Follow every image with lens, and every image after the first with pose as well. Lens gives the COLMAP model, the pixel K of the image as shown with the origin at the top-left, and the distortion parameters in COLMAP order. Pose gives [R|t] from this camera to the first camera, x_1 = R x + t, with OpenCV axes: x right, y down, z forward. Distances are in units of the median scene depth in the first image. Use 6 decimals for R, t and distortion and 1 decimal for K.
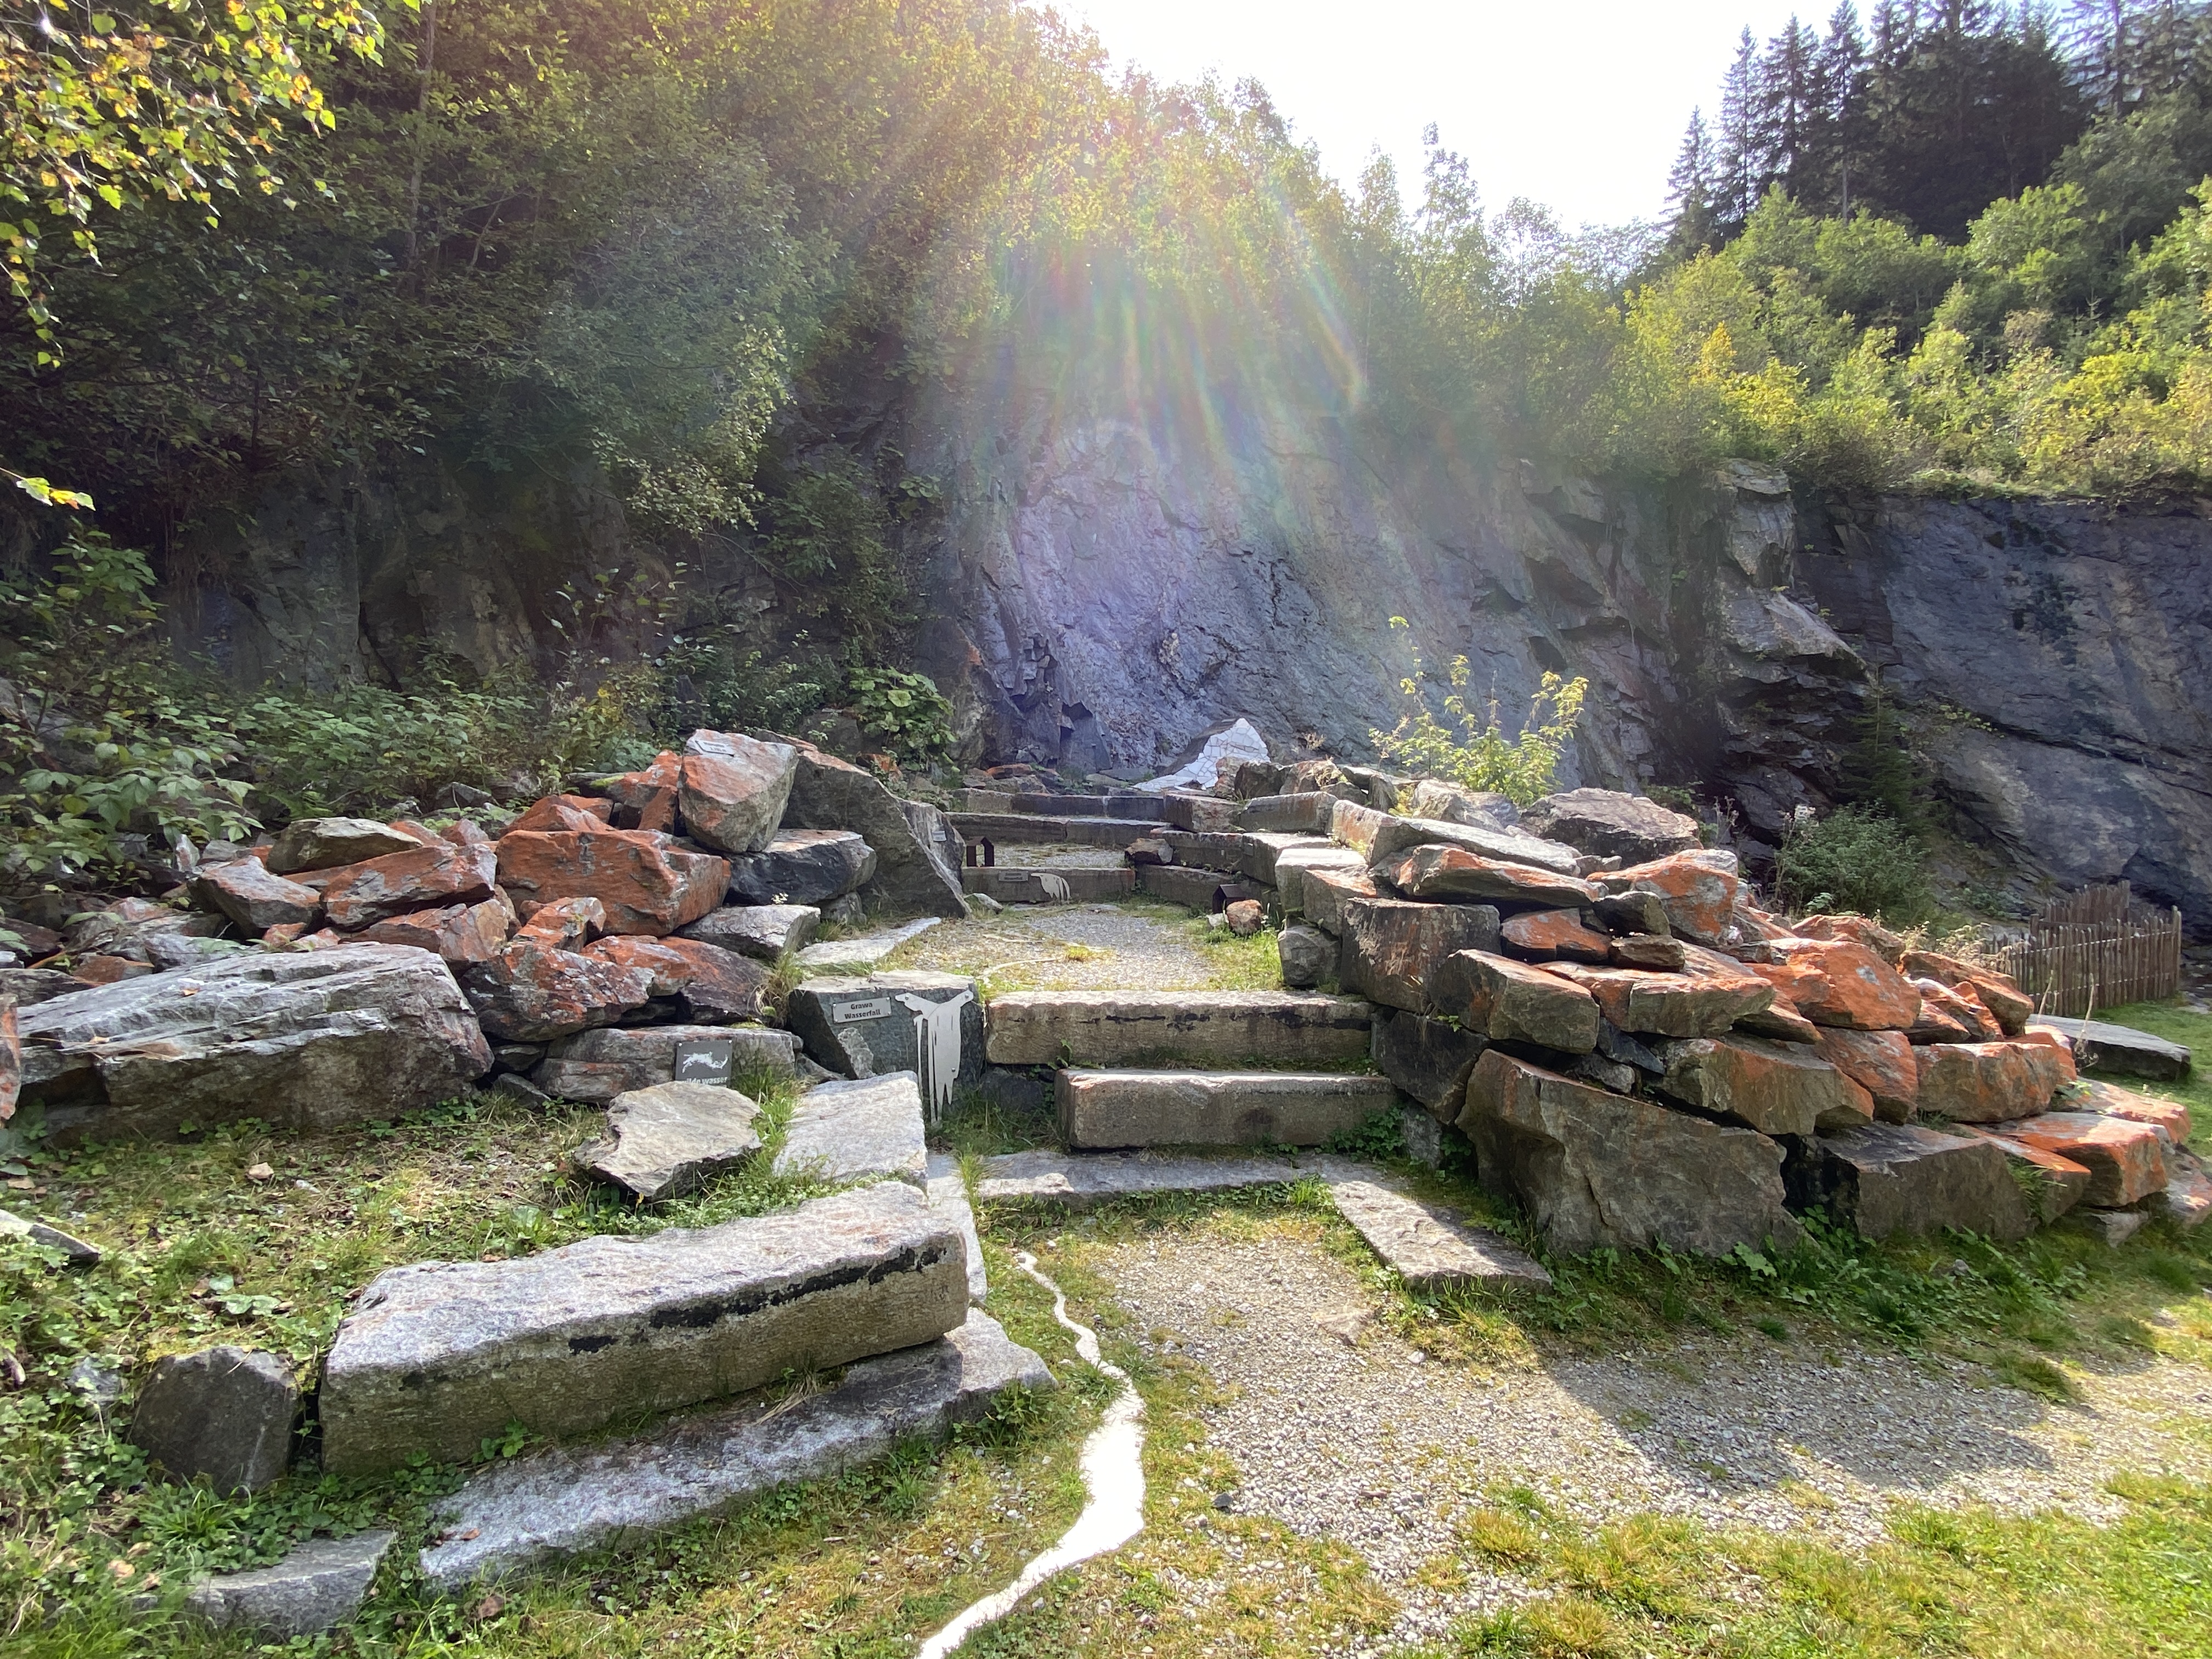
lens RADIAL K [[1099.5, 0, 1097.3], [0, 1099.5, 846.7], [0, 0, 1]] dist [-0.020129, -0.001095]
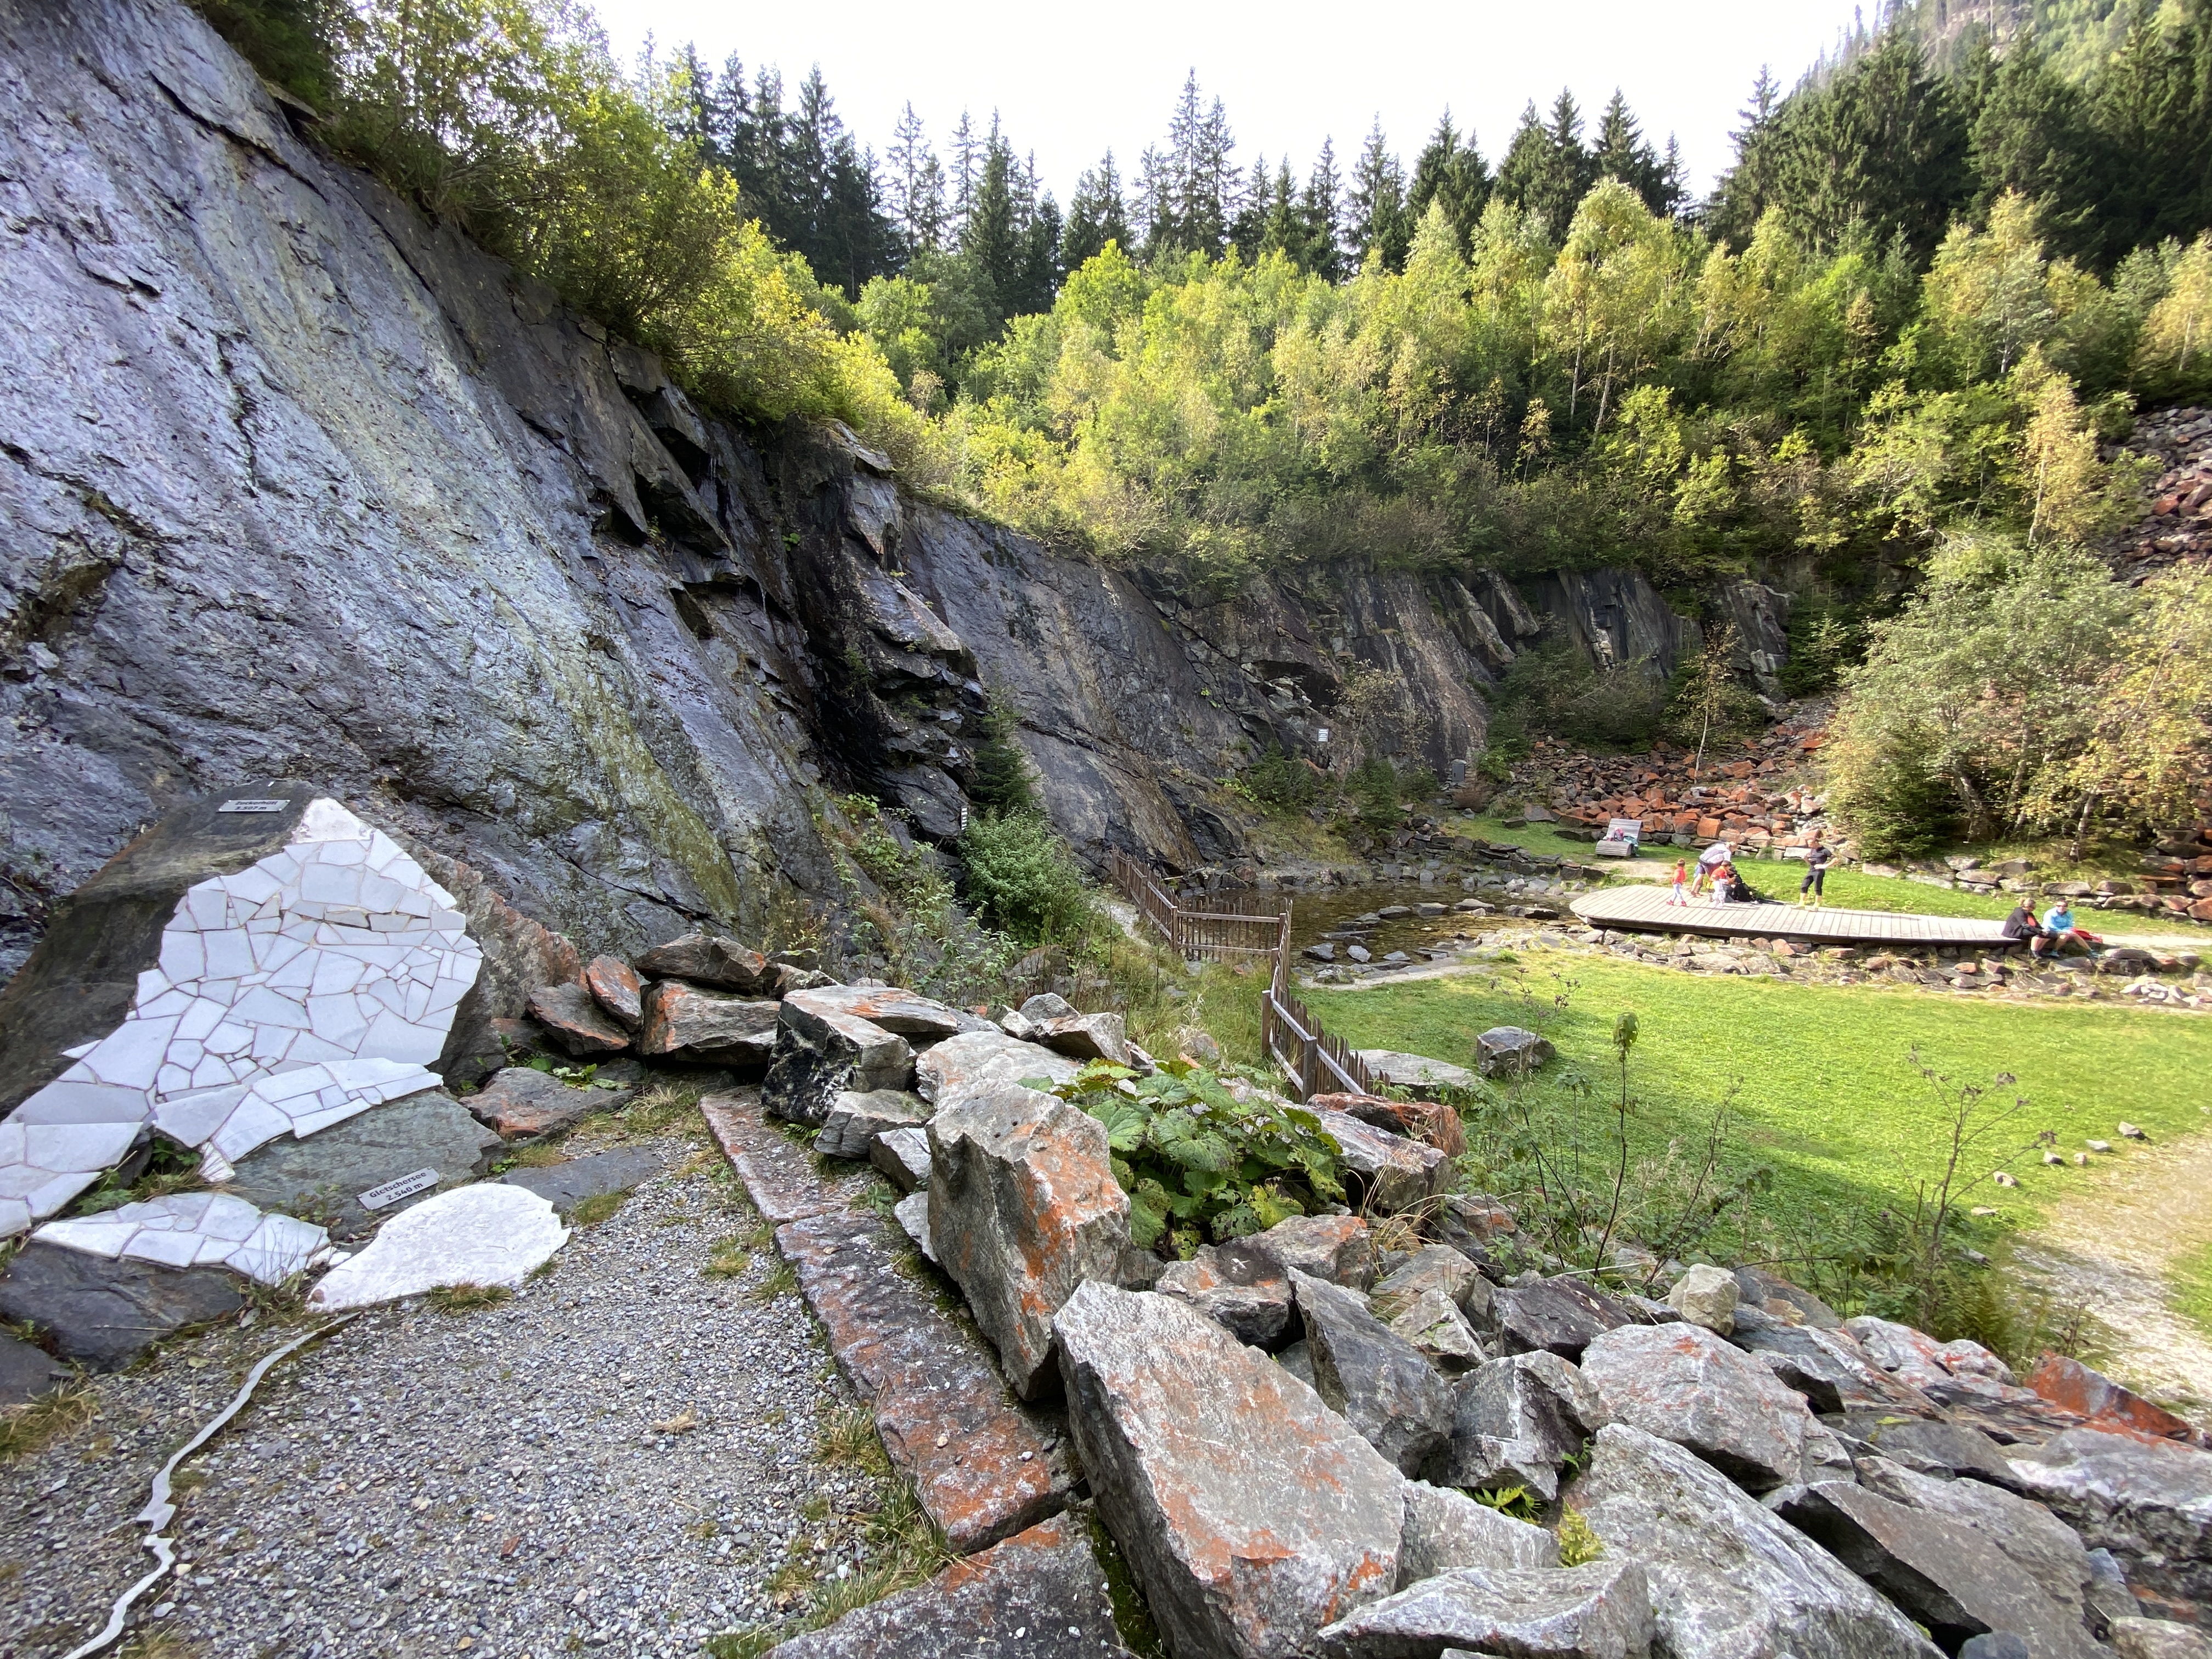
lens RADIAL K [[880.6, 0, 1102.2], [0, 880.6, 844.1], [0, 0, 1]] dist [-0.010757, -0.000342]
pose [[0.500931, -0.101673, 0.859494, 0.024454], [0.019123, 0.994134, 0.106454, -0.078721], [-0.865276, -0.036890, 0.499937, 0.448479]]
